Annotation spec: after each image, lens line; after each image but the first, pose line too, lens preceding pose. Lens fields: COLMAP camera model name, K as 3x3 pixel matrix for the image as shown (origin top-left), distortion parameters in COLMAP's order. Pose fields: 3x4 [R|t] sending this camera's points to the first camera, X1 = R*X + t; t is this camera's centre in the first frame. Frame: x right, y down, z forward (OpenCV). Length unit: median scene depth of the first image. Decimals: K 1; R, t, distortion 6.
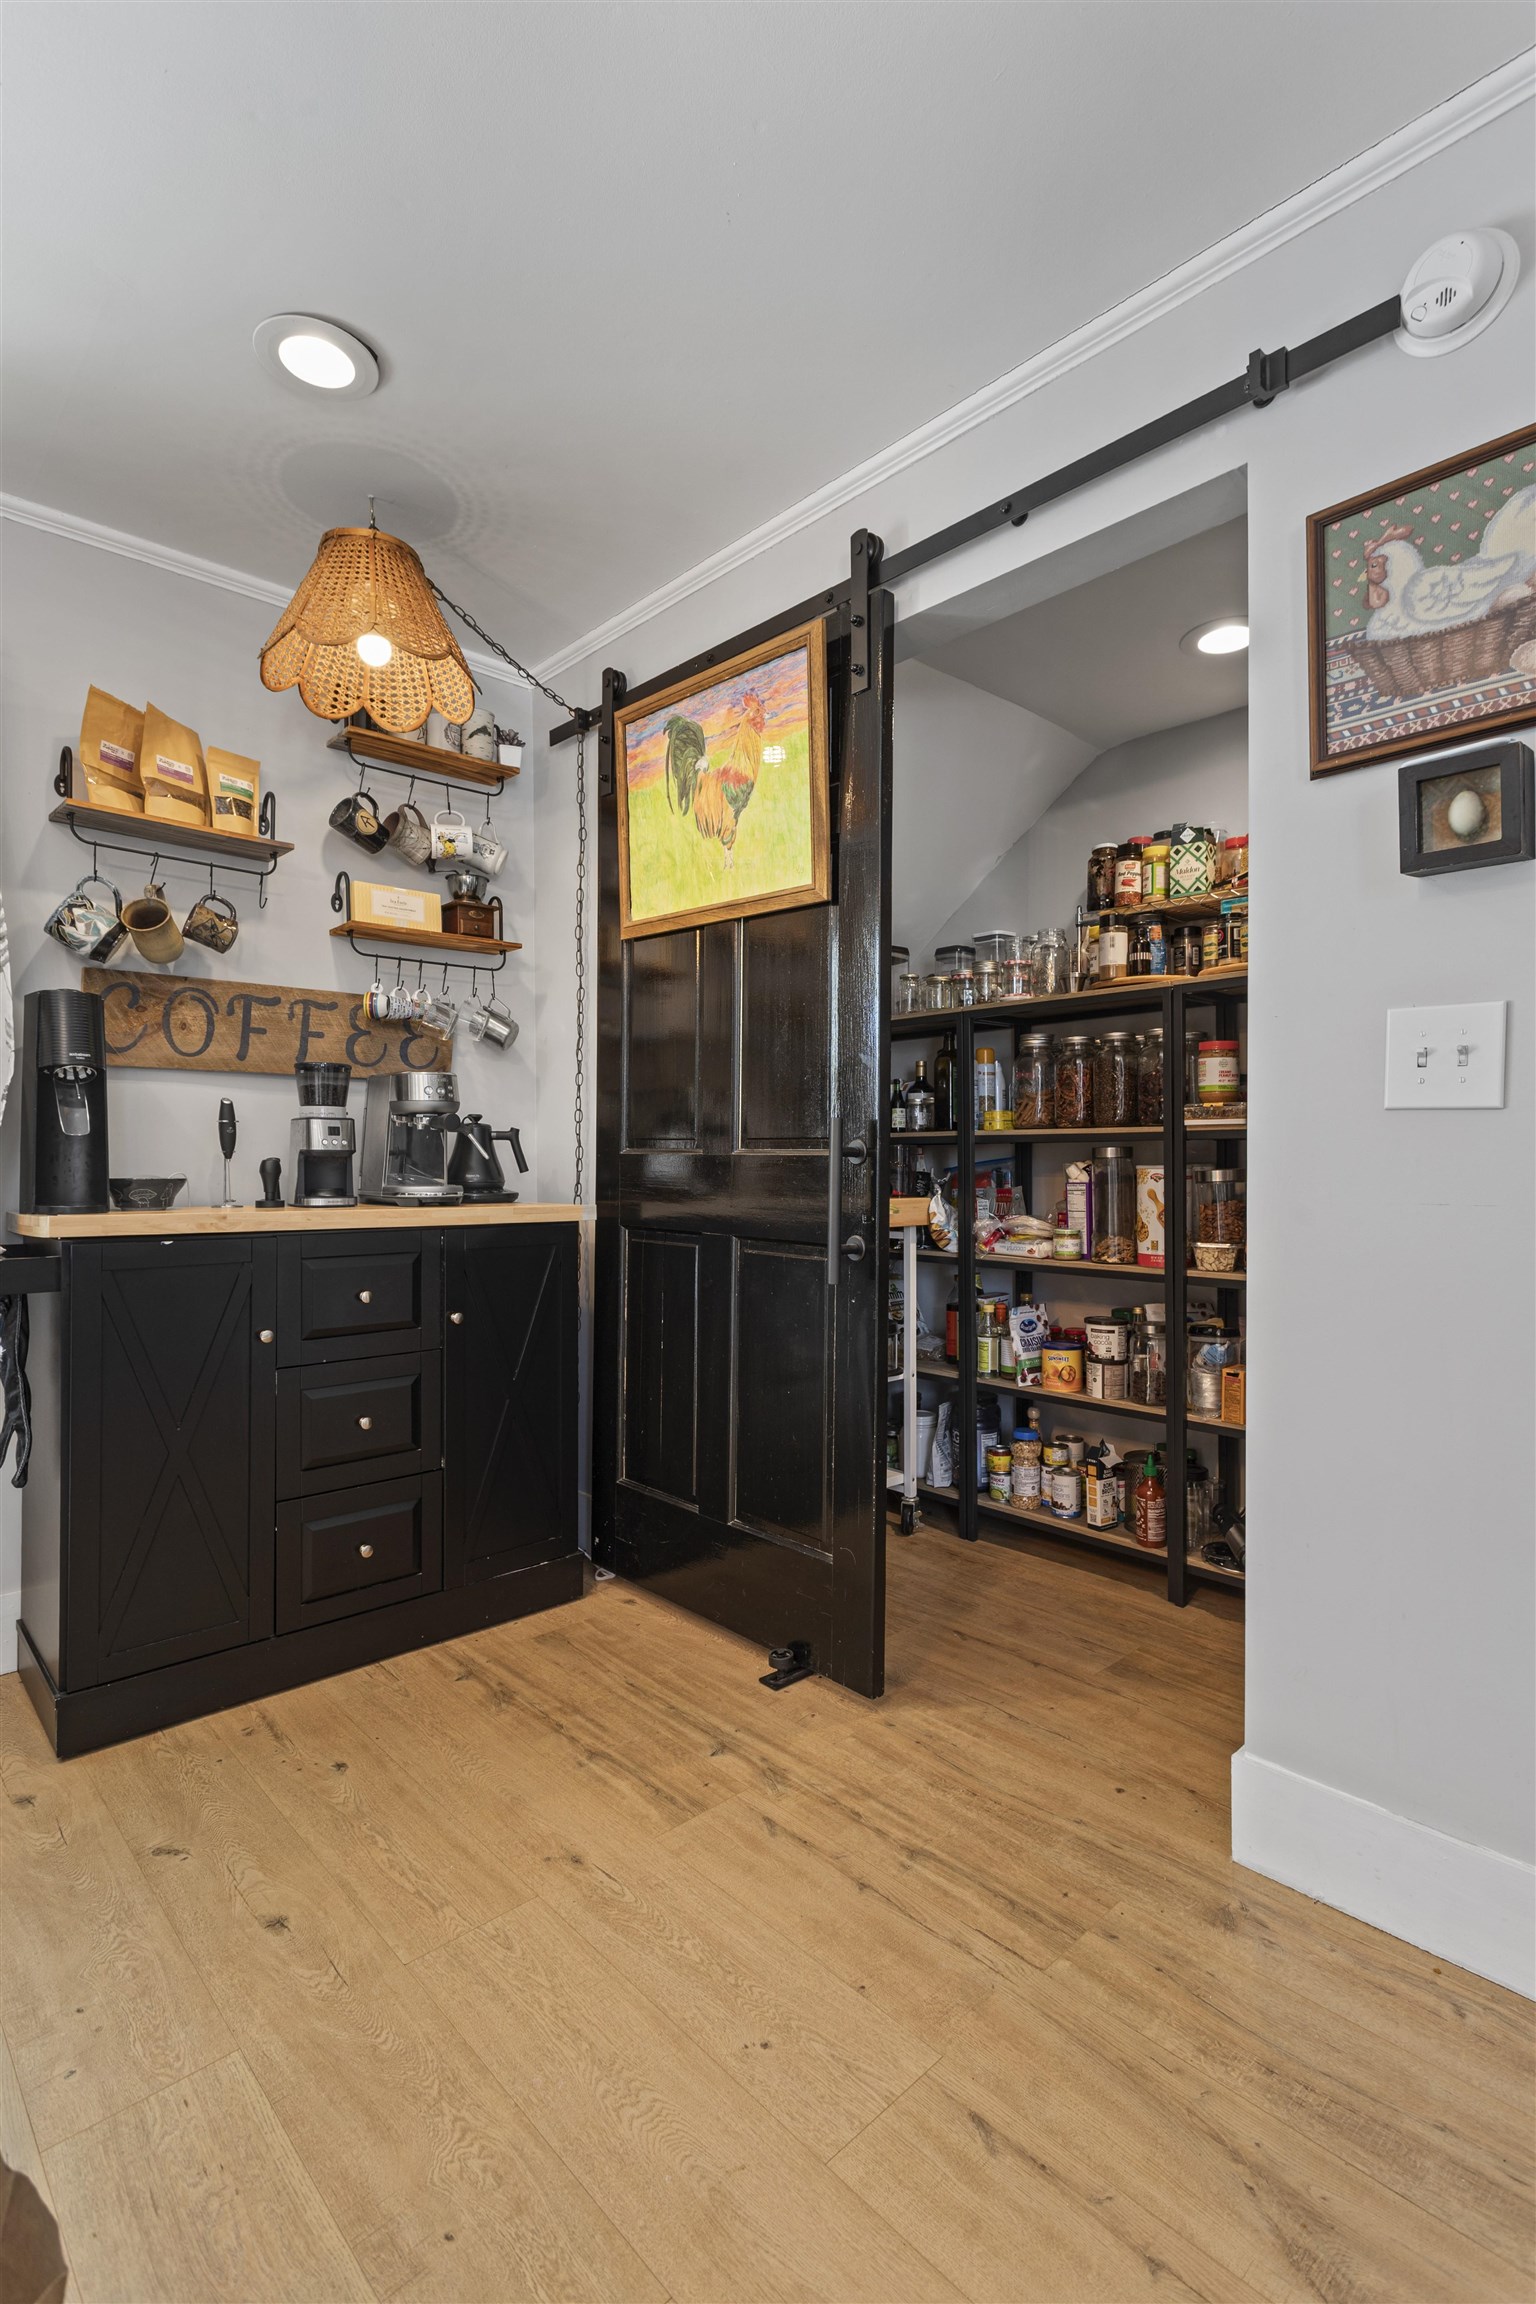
lens RADIAL K [[1101.7, 0, 786.0], [0, 1101.7, 1160.1], [0, 0, 1]] dist [0.001225, 0.003230]
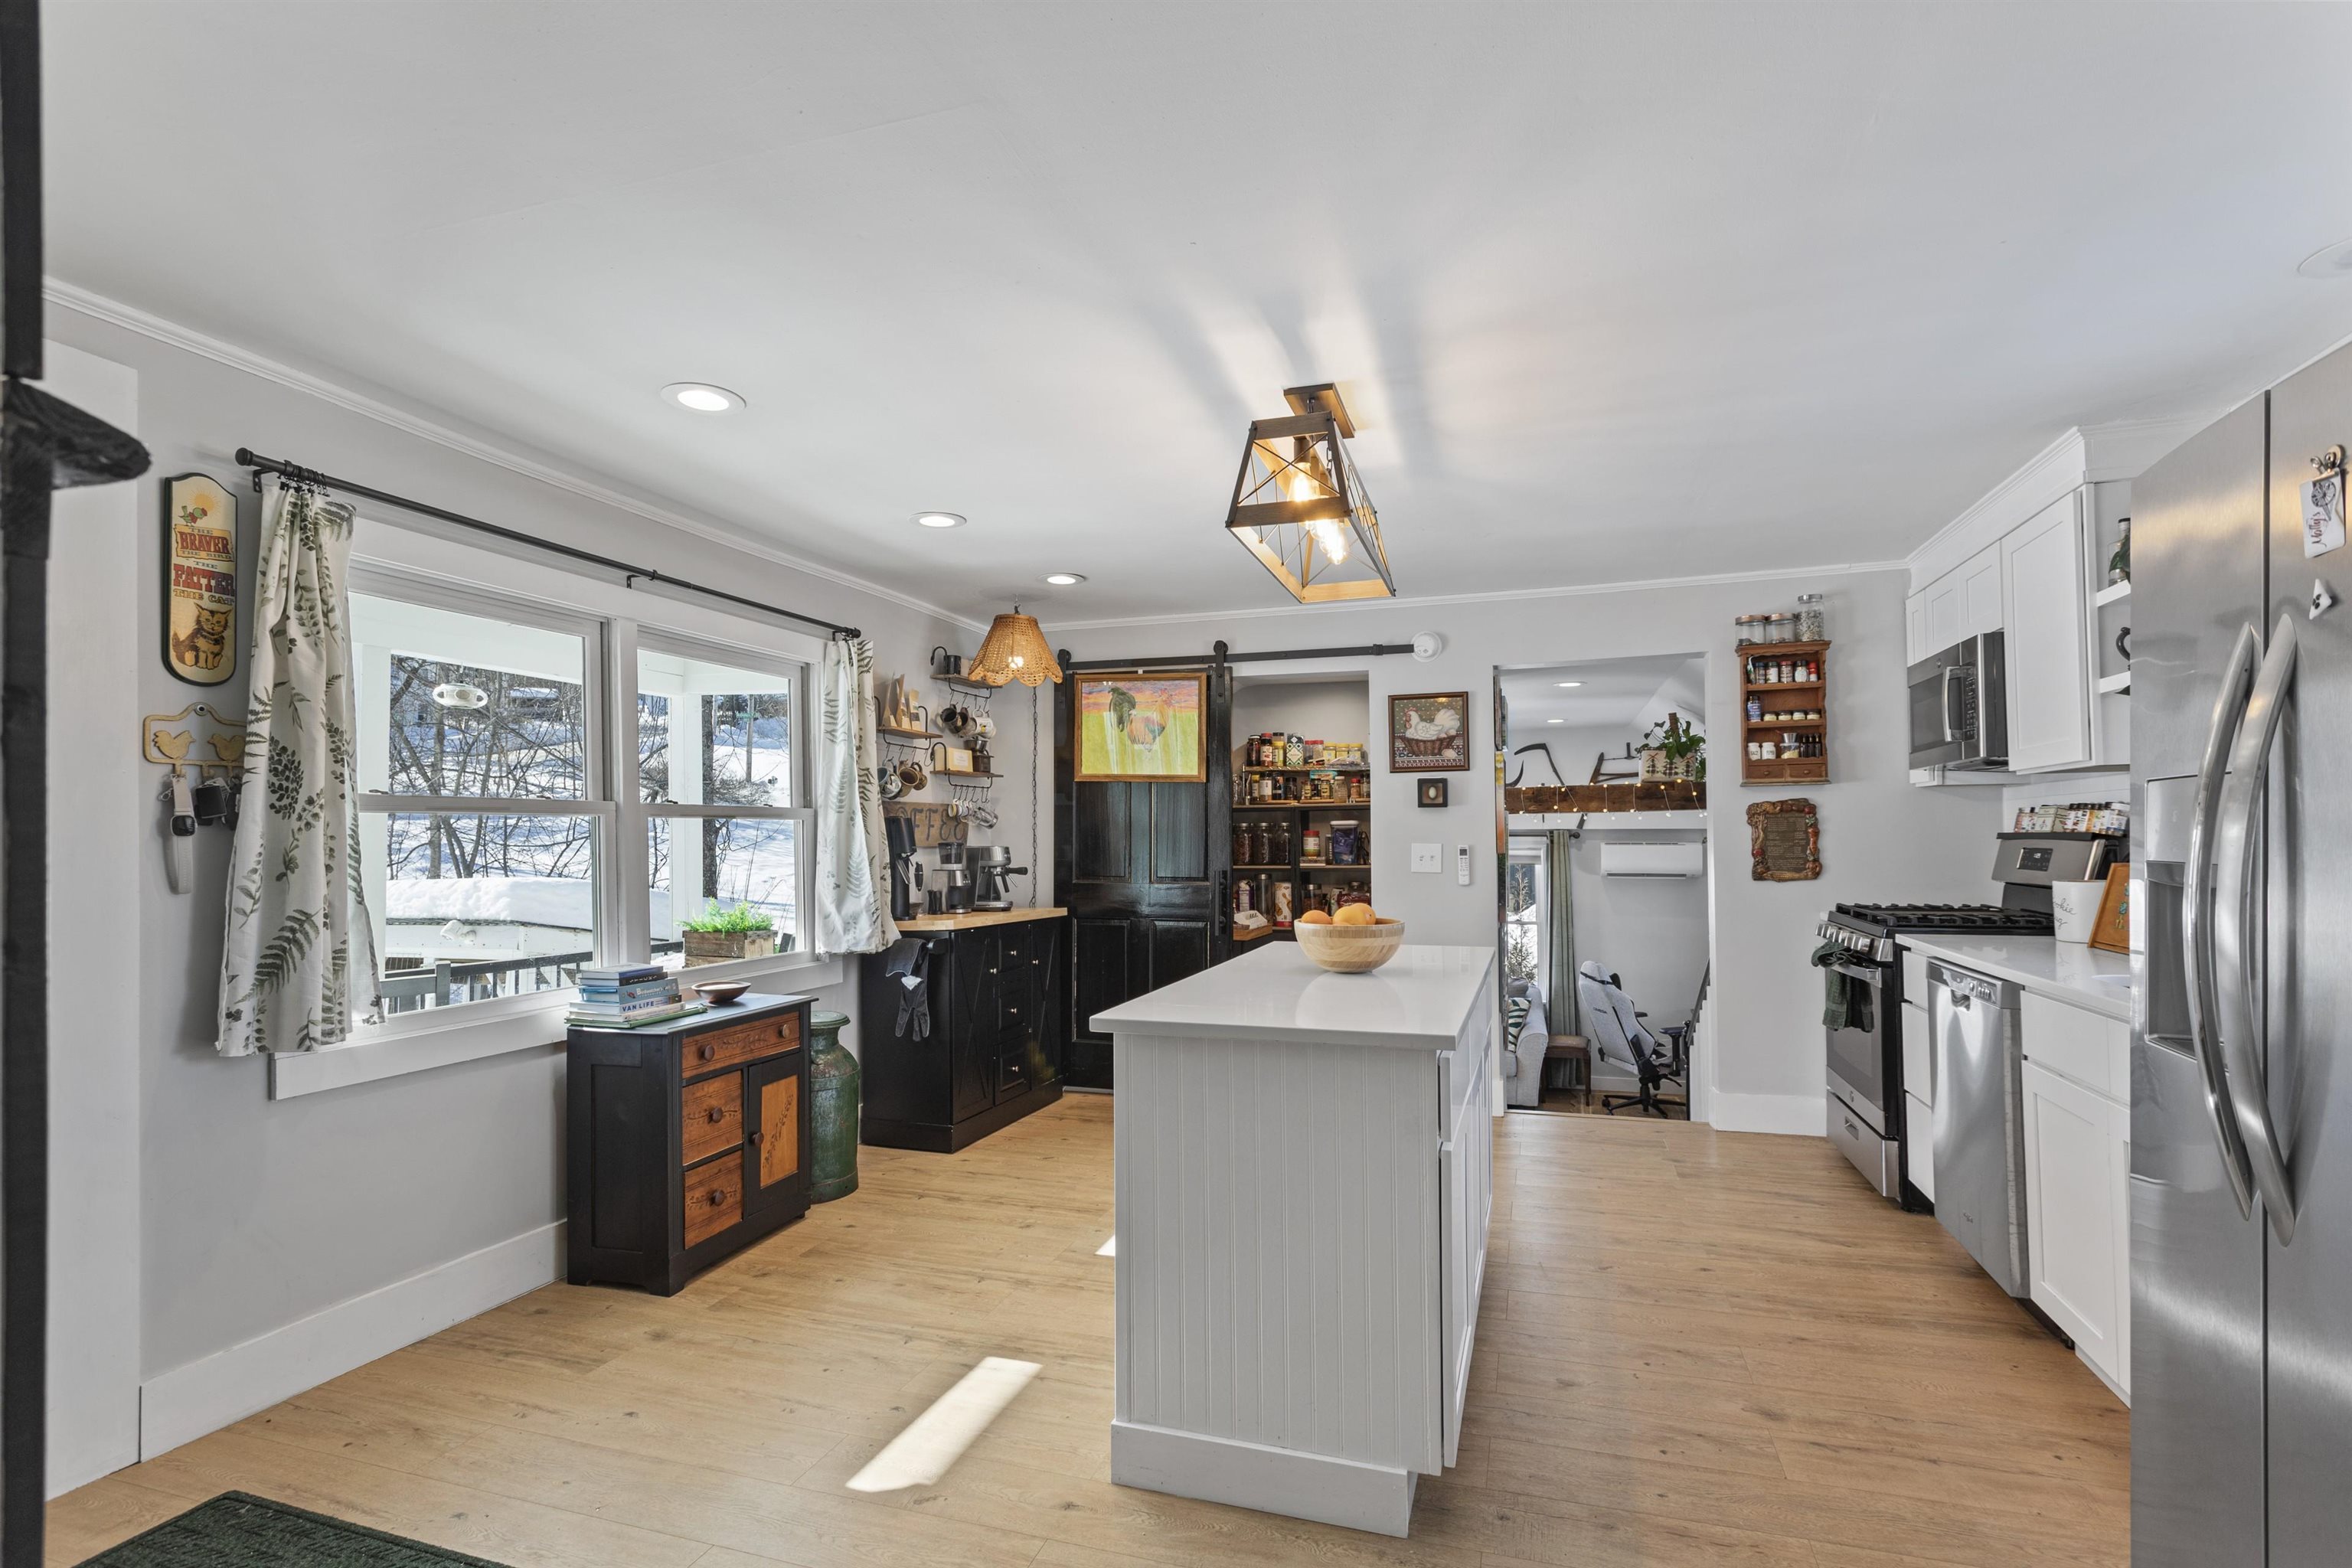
lens RADIAL K [[1124.7, 0, 1209.1], [0, 1124.7, 809.9], [0, 0, 1]] dist [0.001225, 0.003230]
pose [[0.865466, 0.009782, 0.500872, -1.221633], [0.006259, 0.999520, -0.030337, -0.095633], [-0.500929, 0.029391, 0.864989, -1.196271]]
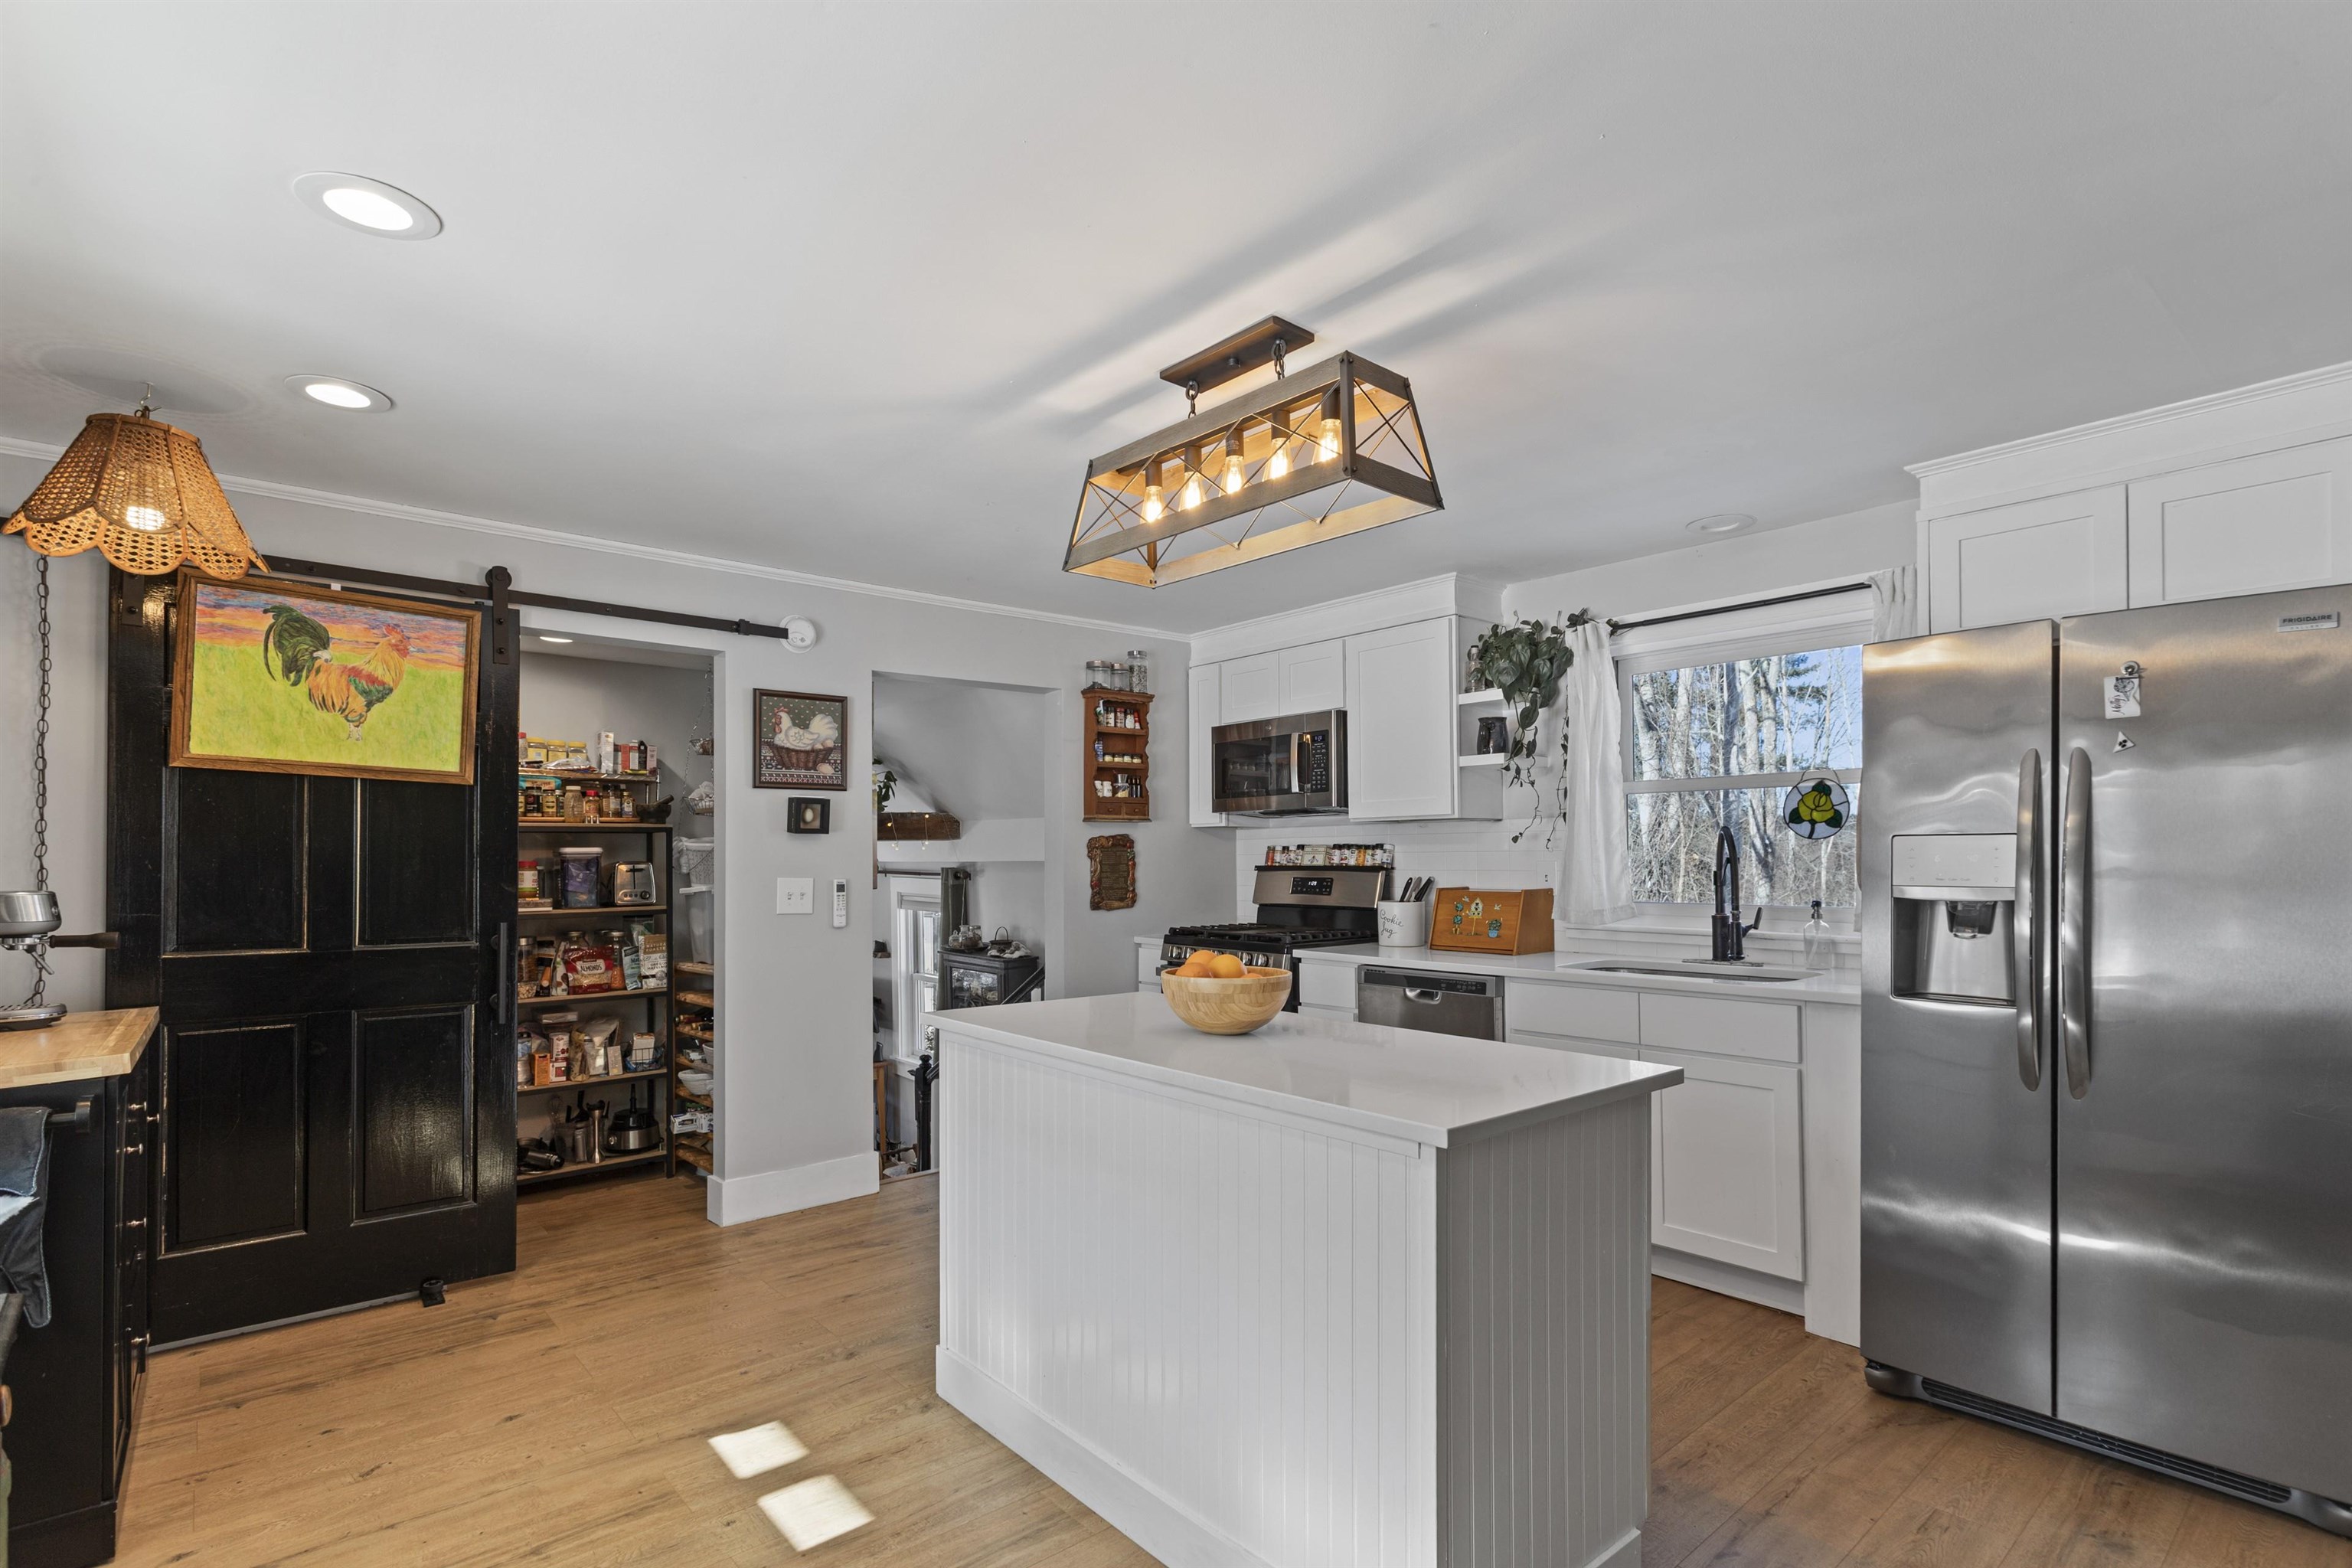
lens RADIAL K [[1124.7, 0, 1199.8], [0, 1124.7, 847.7], [0, 0, 1]] dist [0.001225, 0.003230]
pose [[0.022641, 0.014376, 0.999640, -1.540078], [0.009261, 0.999851, -0.014589, -0.111662], [-0.999701, 0.009588, 0.022505, -0.078947]]
